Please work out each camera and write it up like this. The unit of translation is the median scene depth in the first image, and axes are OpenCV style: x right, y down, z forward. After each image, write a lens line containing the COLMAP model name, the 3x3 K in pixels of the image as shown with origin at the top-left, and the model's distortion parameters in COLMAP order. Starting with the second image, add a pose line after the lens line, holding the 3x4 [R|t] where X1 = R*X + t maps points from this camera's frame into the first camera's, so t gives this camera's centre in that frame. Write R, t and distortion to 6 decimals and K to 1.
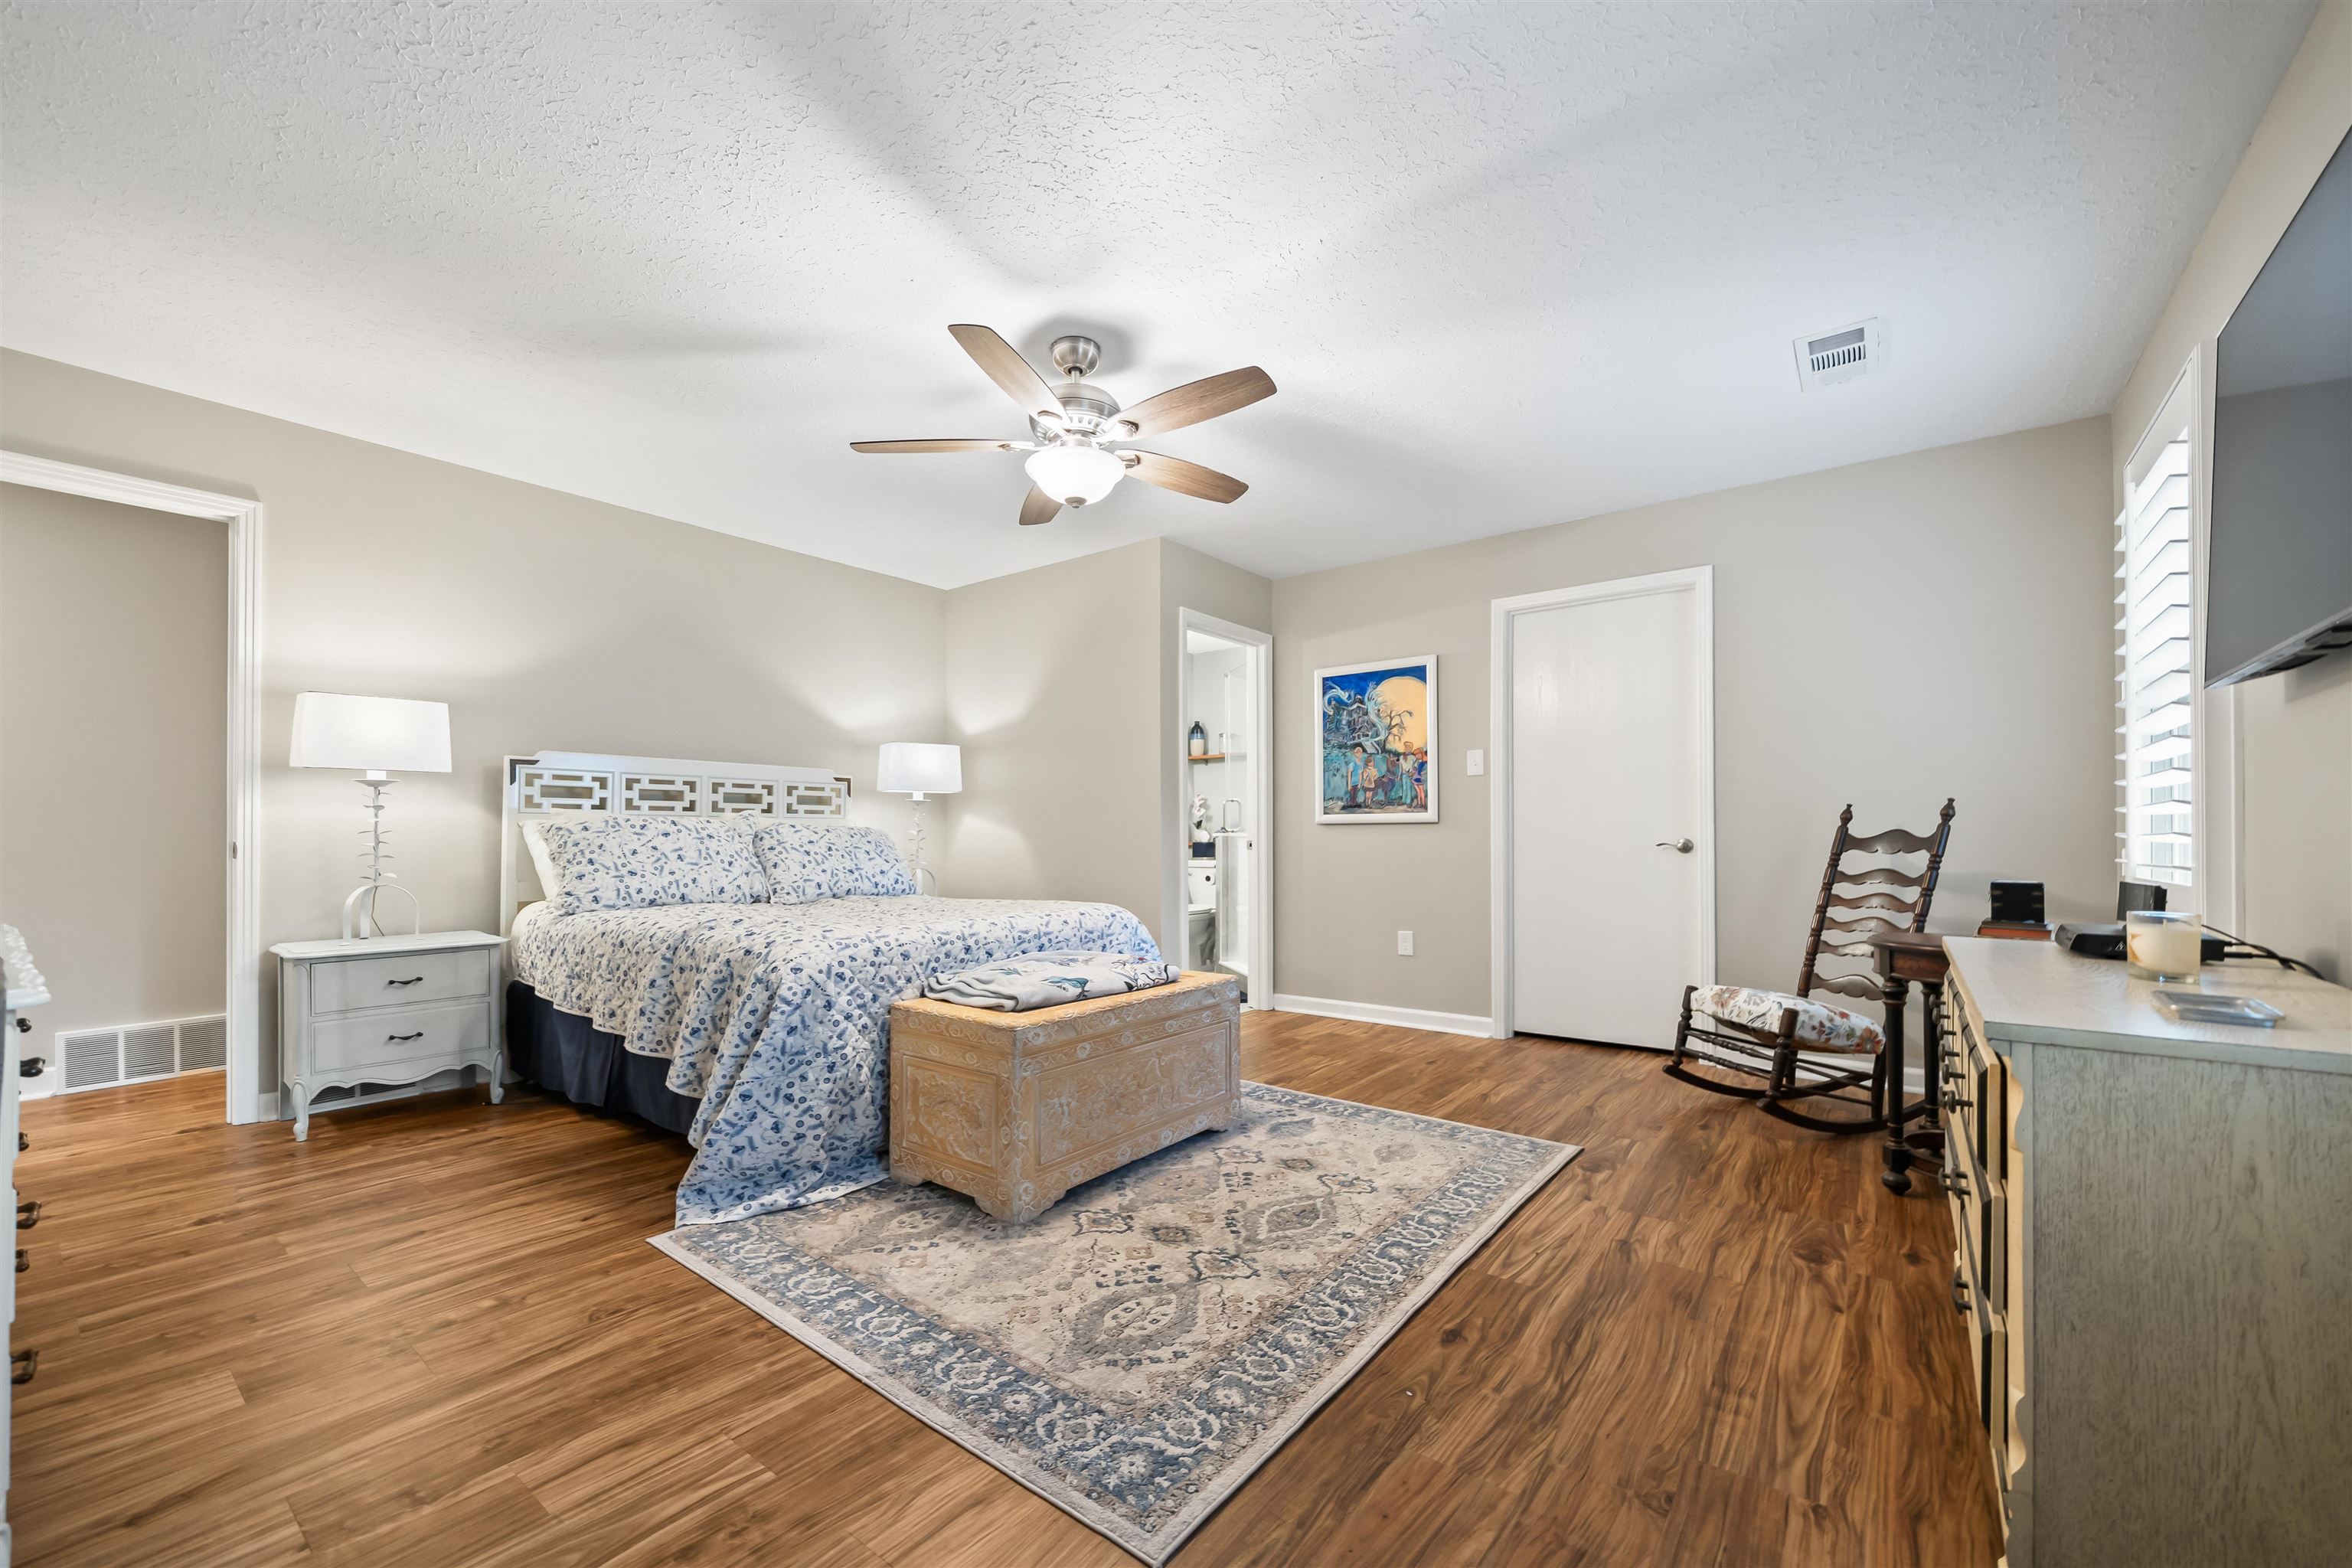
lens RADIAL K [[927.6, 0, 1168.9], [0, 927.6, 833.5], [0, 0, 1]] dist [-0.000884, 0.000094]
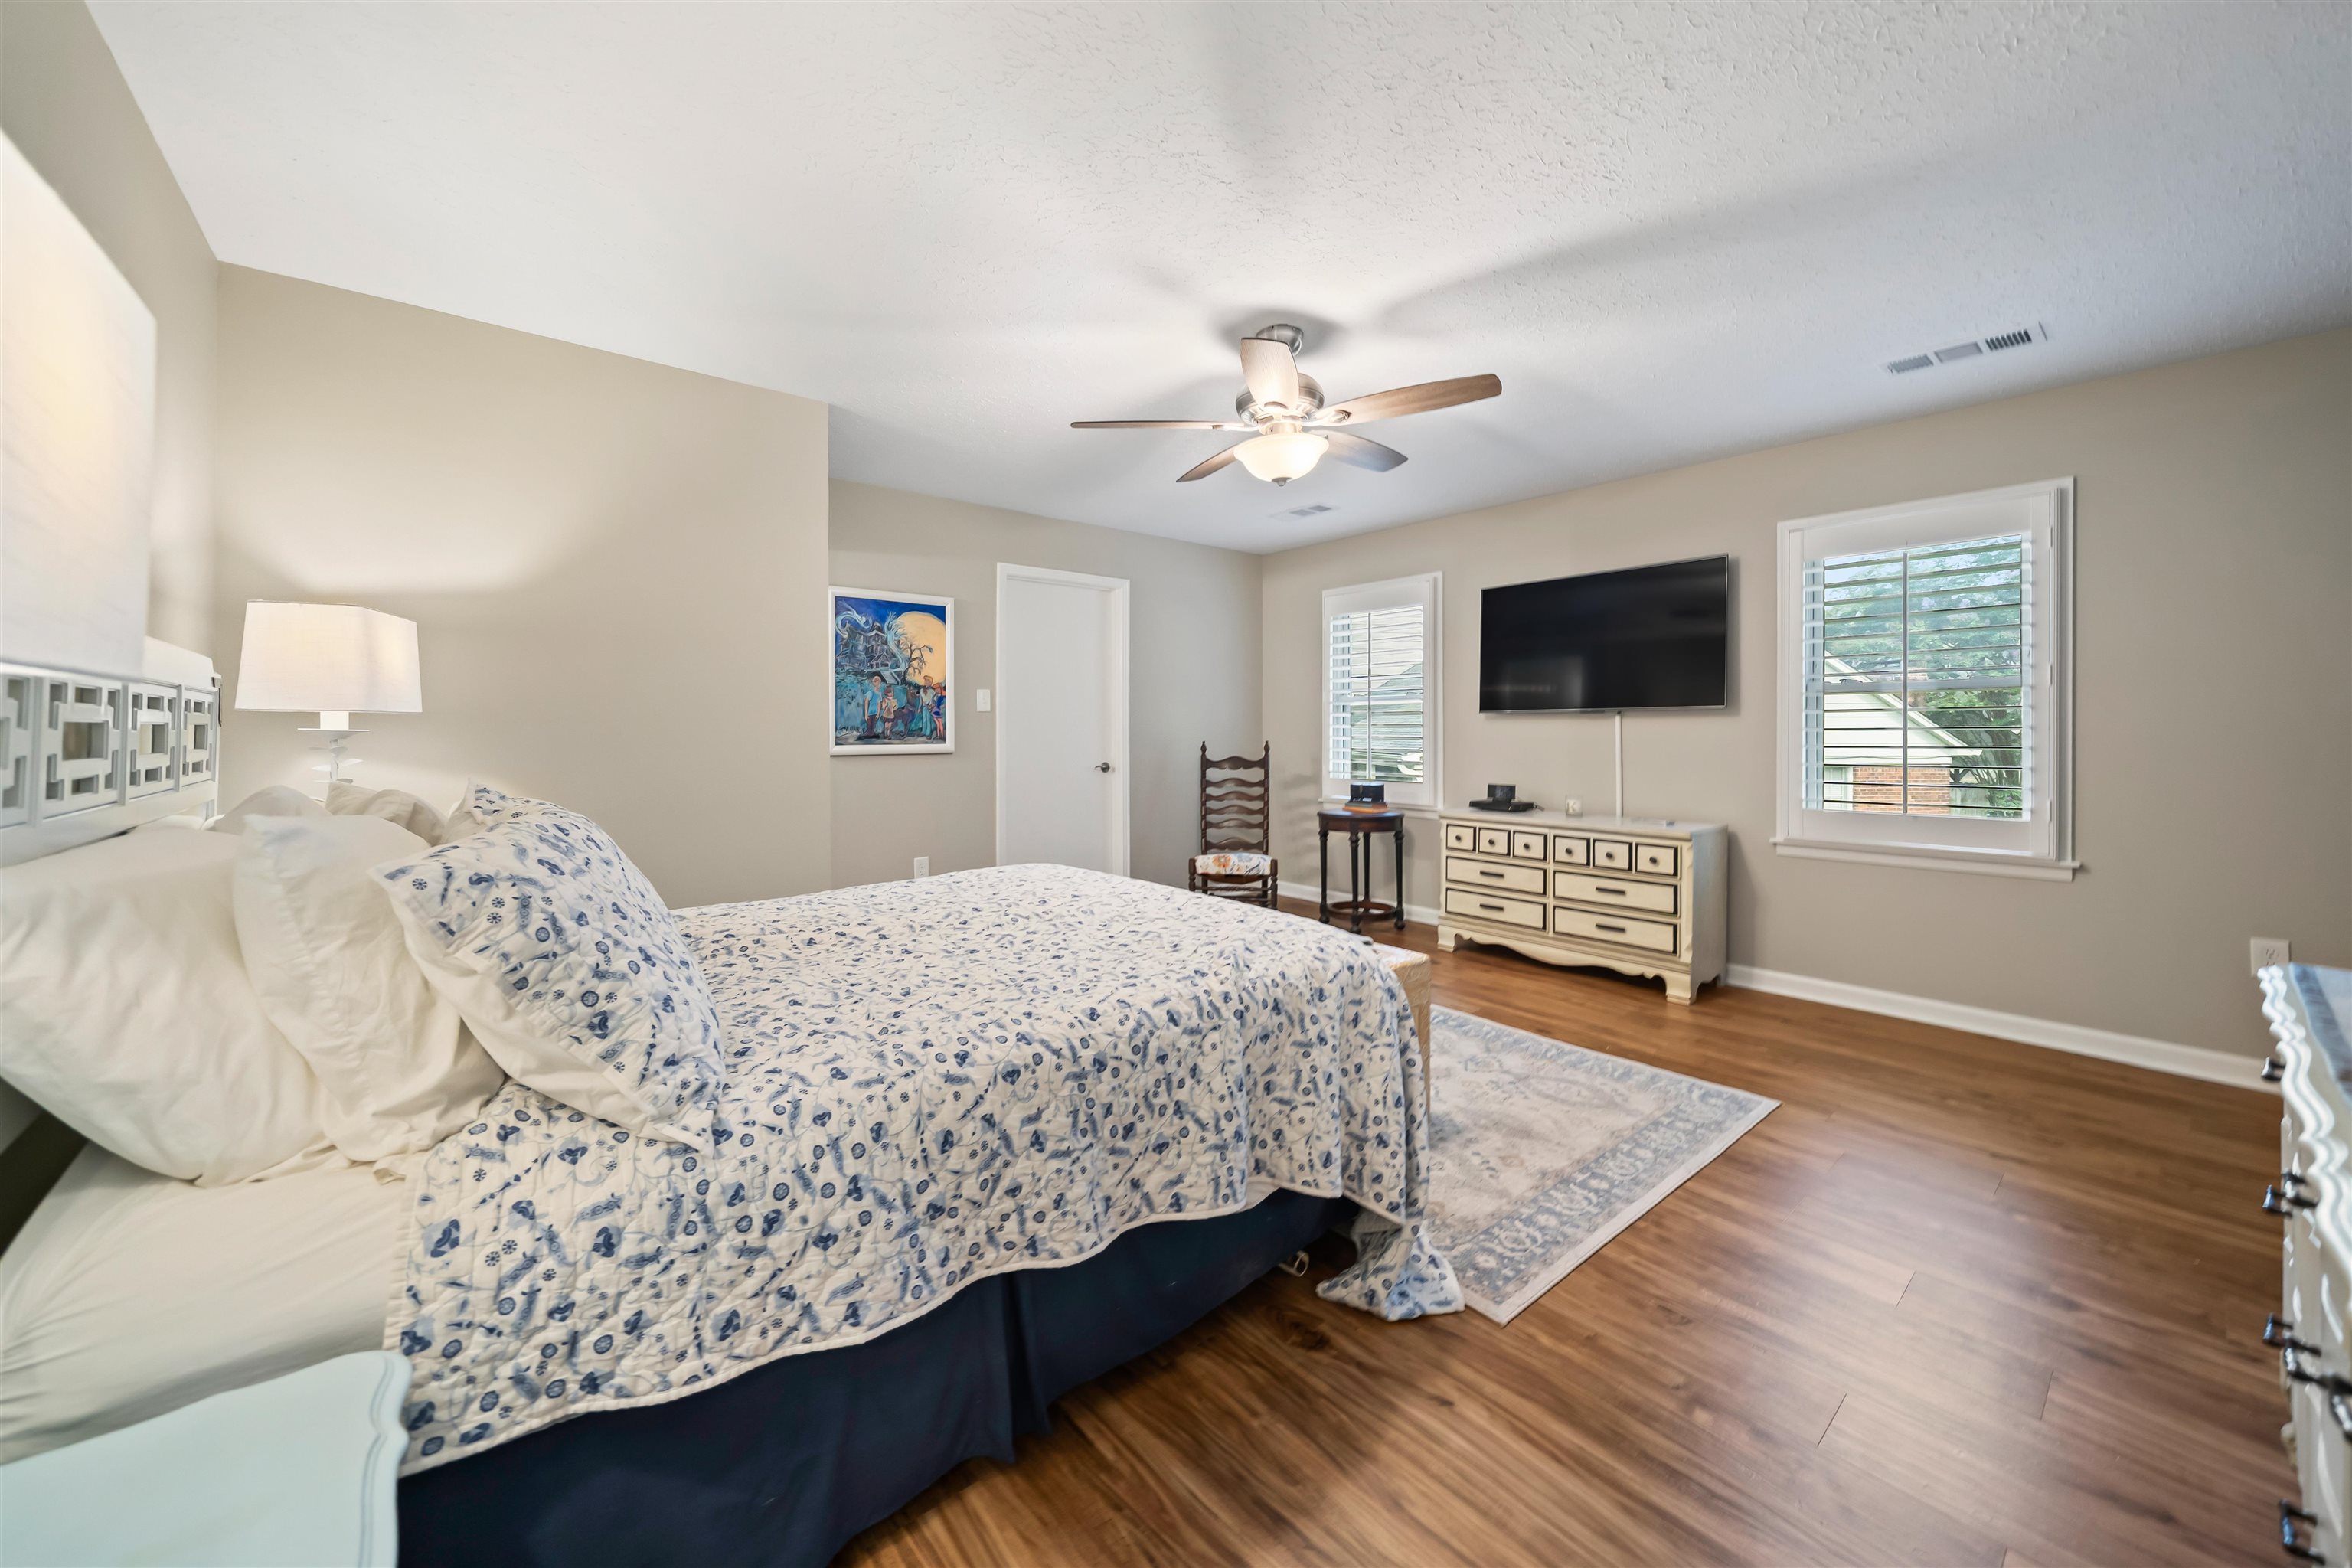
lens RADIAL K [[866.3, 0, 1172.6], [0, 866.3, 728.4], [0, 0, 1]] dist [-0.001071, -0.000203]
pose [[0.212546, 0.002607, 0.977148, -0.646914], [-0.003508, 0.999992, -0.001905, -0.039514], [-0.977145, -0.003023, 0.212554, 0.530132]]
